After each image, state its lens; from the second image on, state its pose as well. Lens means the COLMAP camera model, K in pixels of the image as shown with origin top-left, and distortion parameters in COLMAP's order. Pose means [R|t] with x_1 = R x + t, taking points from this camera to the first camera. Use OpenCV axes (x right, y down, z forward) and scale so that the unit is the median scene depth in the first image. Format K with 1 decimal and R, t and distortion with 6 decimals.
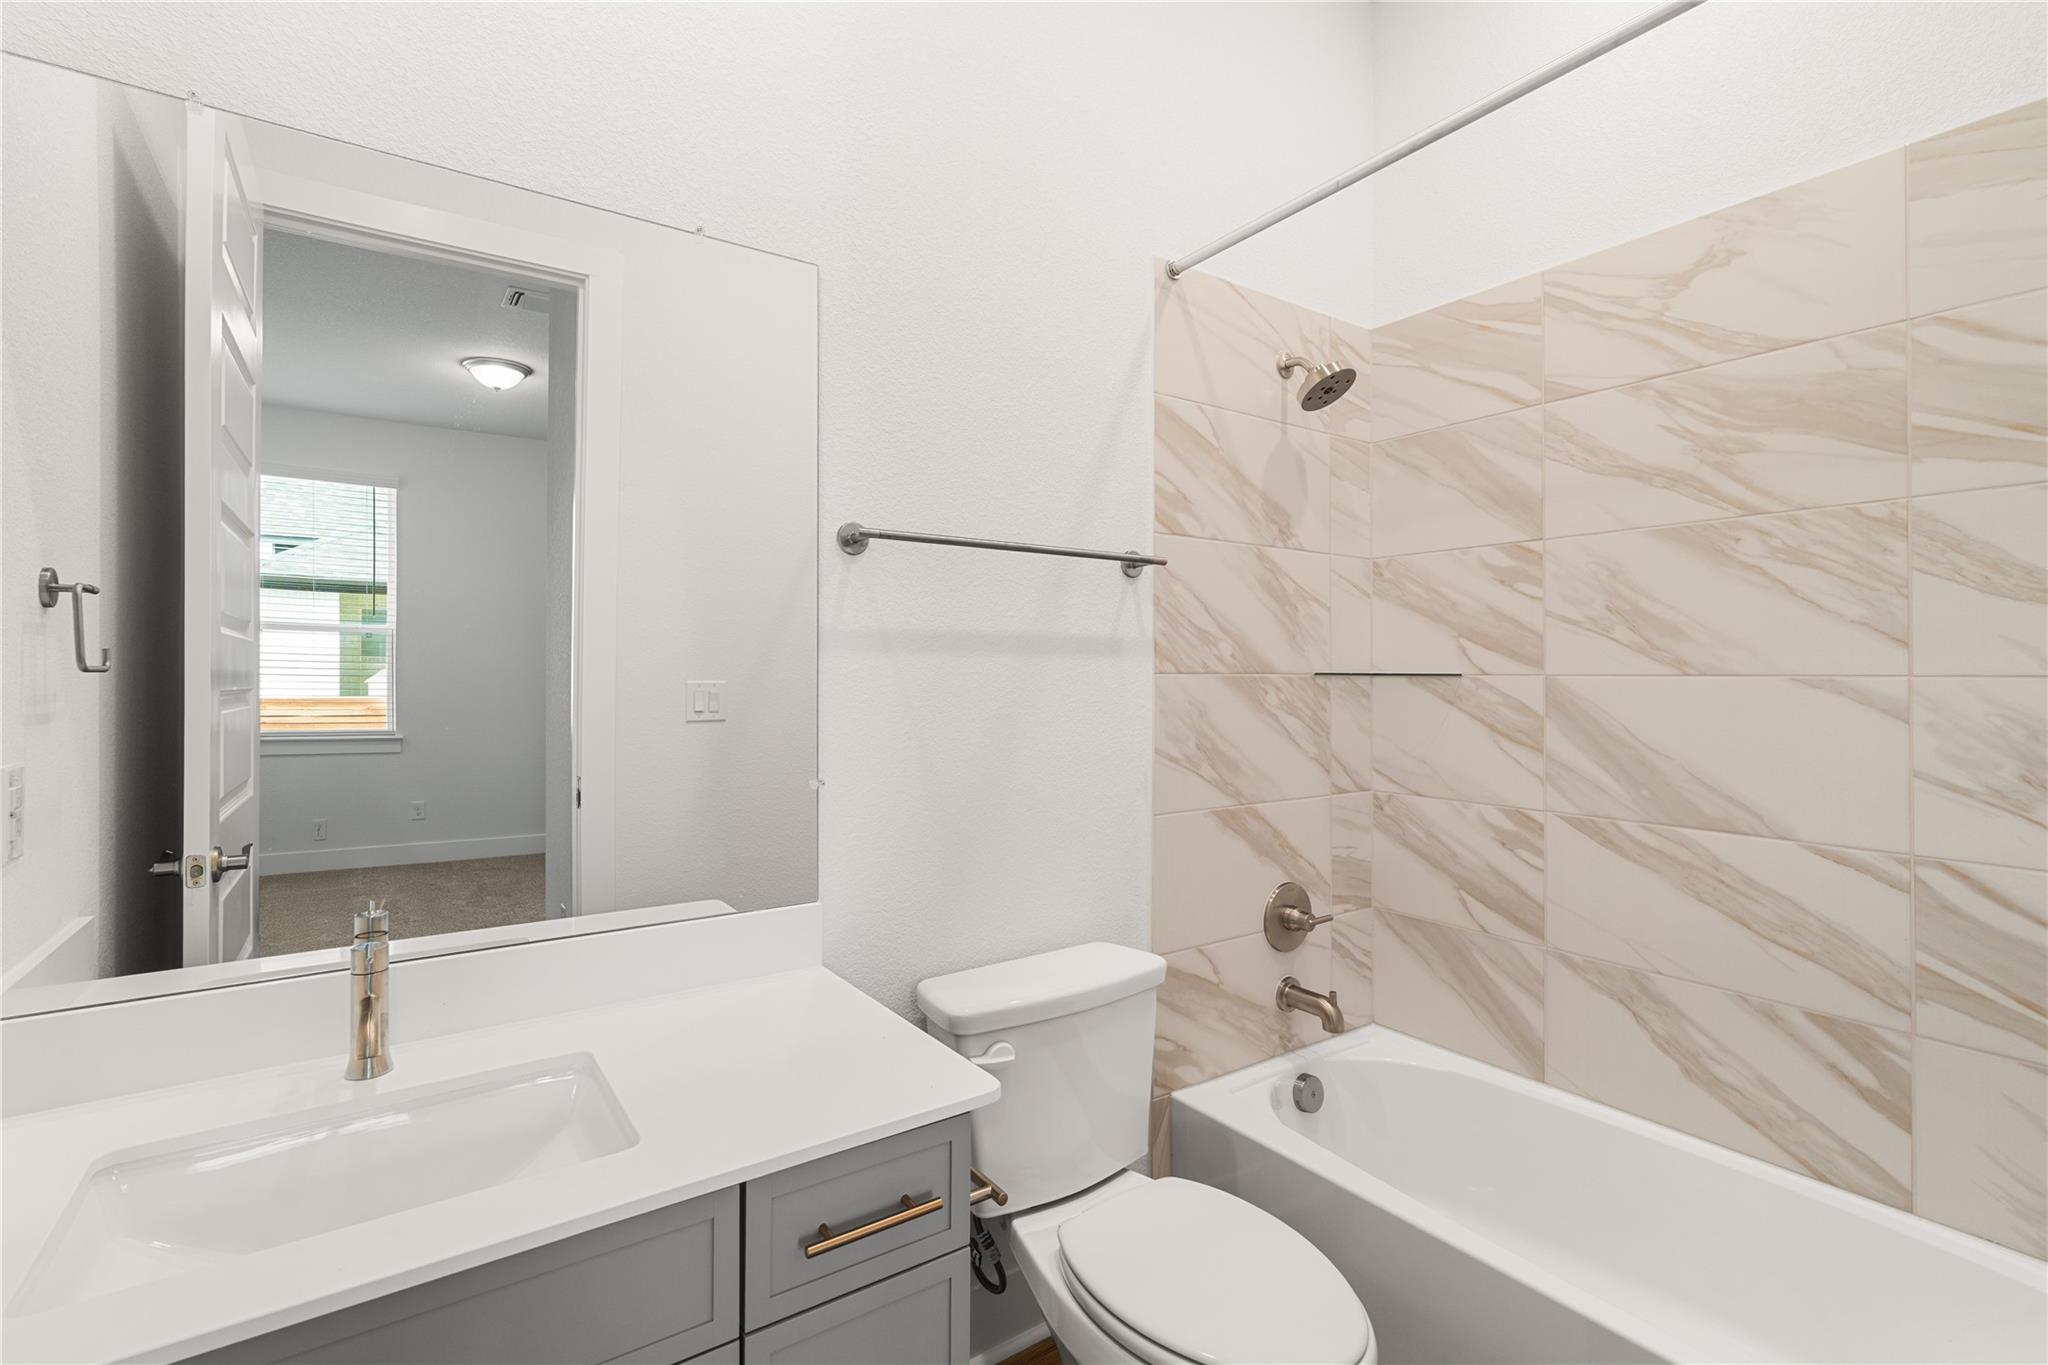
lens RADIAL K [[931.0, 0, 1023.1], [0, 931.0, 679.4], [0, 0, 1]] dist [-0.005738, 0.002389]
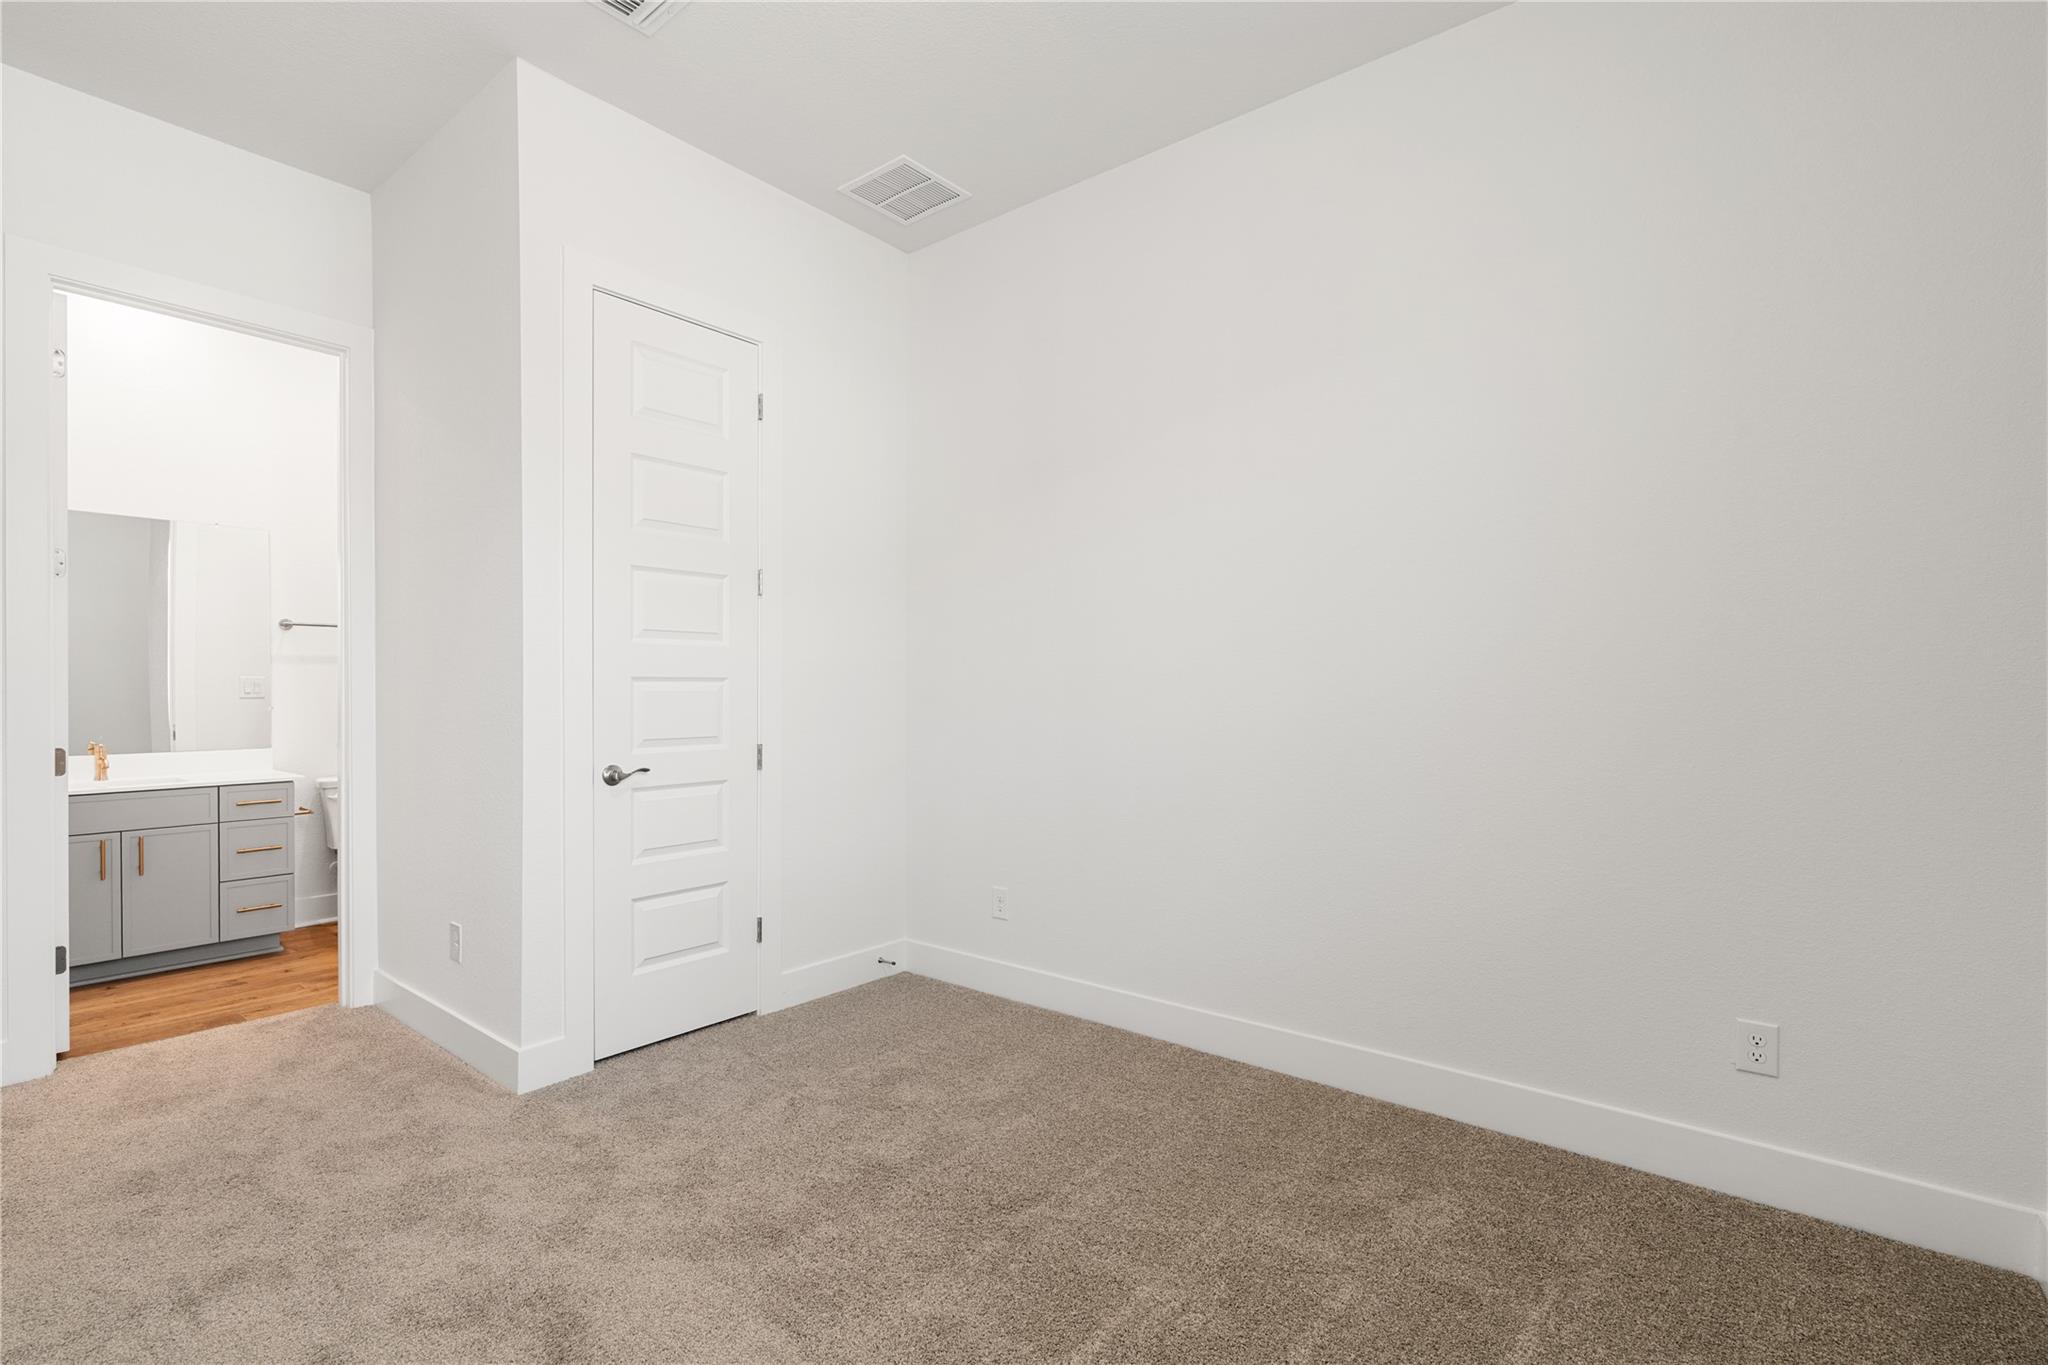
lens RADIAL K [[931.0, 0, 1024.8], [0, 931.0, 691.1], [0, 0, 1]] dist [-0.005738, 0.002389]
pose [[0.957153, -0.003254, 0.289563, 1.241459], [0.004710, 0.999980, -0.004334, 0.086403], [-0.289543, 0.005513, 0.957149, -2.572153]]
